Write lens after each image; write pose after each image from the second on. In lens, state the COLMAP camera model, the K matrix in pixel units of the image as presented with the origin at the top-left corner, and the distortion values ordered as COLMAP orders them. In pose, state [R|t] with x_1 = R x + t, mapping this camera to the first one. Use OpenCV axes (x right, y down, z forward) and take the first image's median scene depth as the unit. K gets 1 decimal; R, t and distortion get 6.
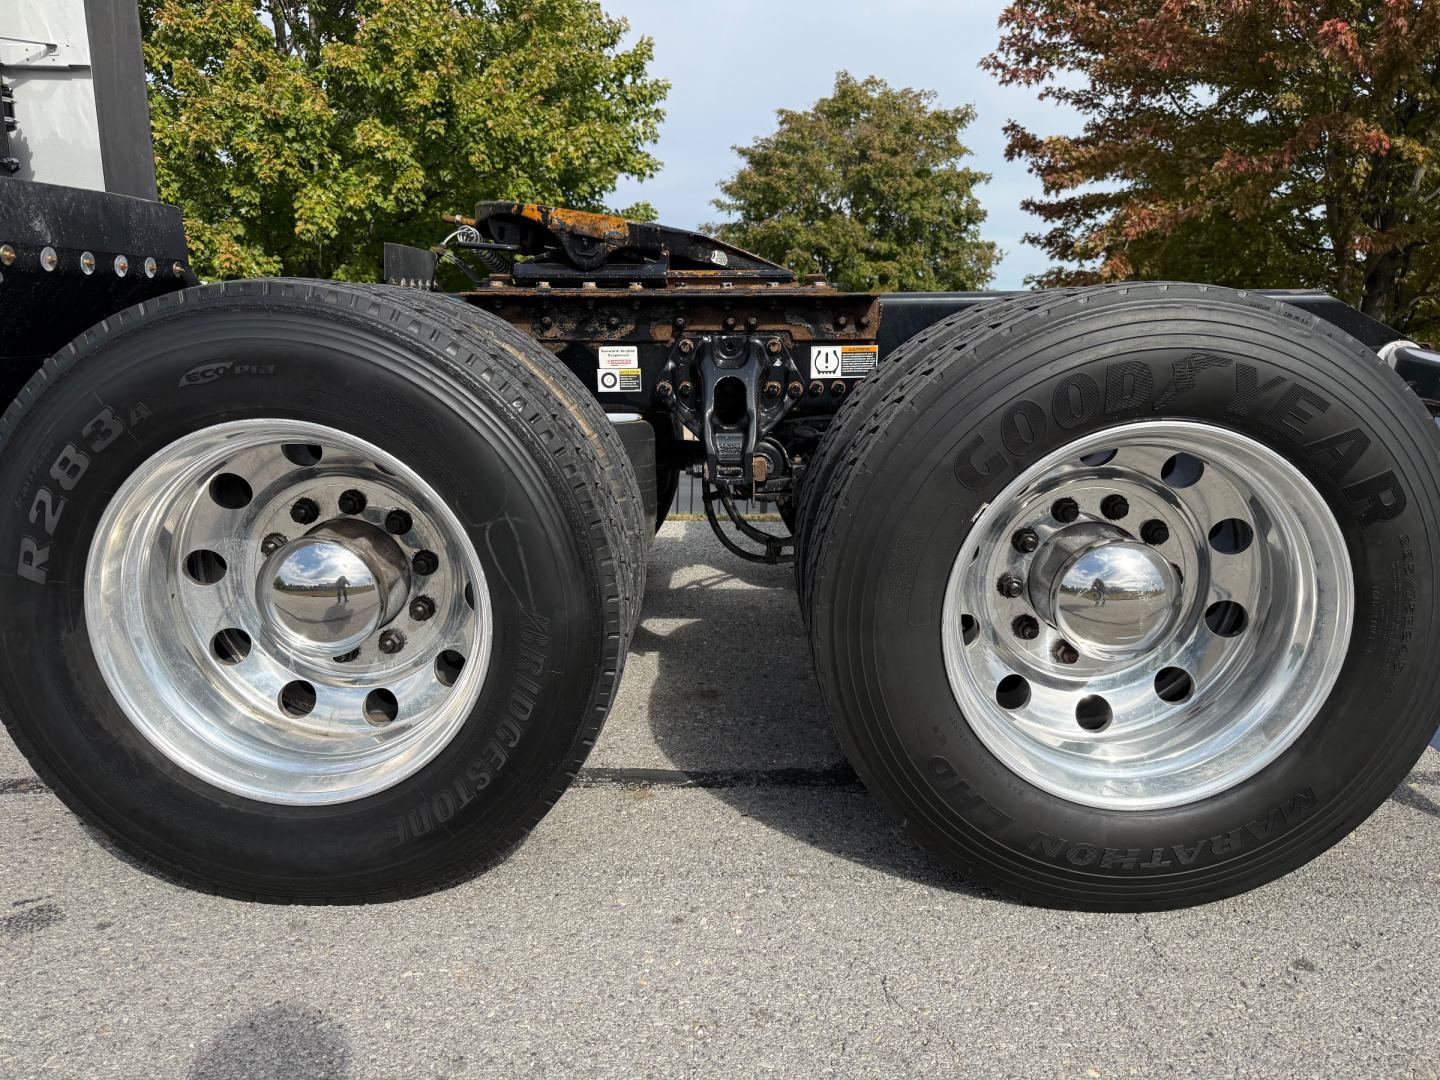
lens RADIAL K [[1050.0, 0, 720.5], [0, 1050.0, 549.1], [0, 0, 1]] dist [-0.004028, -0.002426]
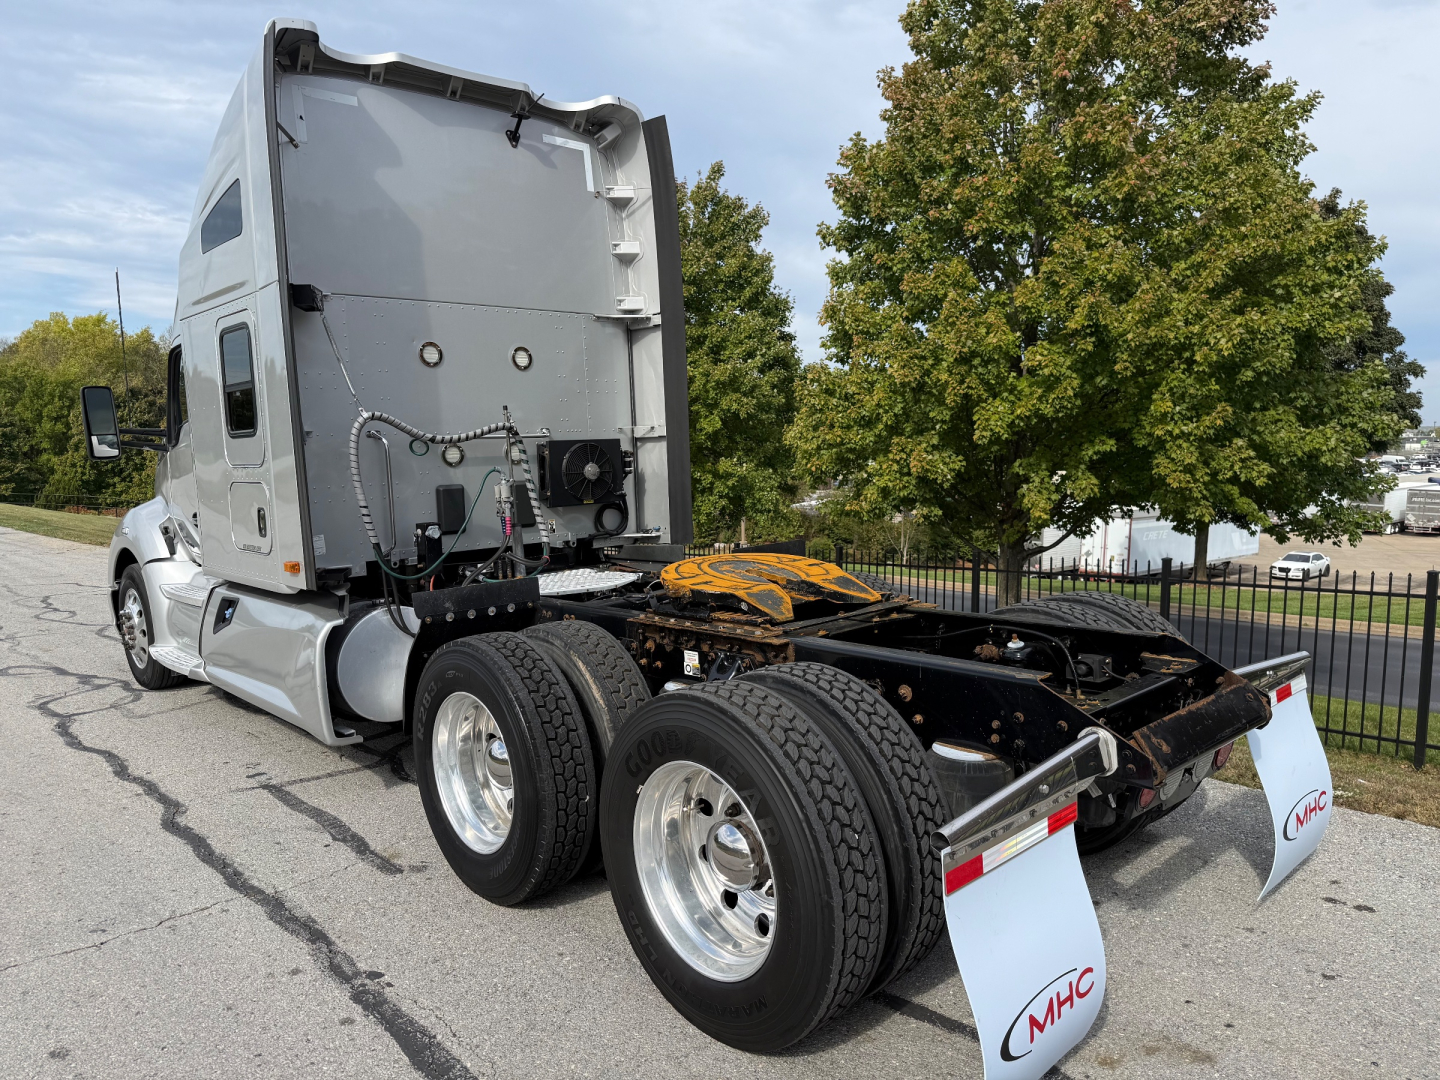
lens RADIAL K [[1050.0, 0, 724.1], [0, 1050.0, 535.6], [0, 0, 1]] dist [-0.004028, -0.002426]
pose [[0.676610, 0.027470, -0.735829, 0.323792], [-0.110674, 0.991746, -0.064743, -0.070600], [0.727977, 0.125243, 0.674065, -0.056522]]
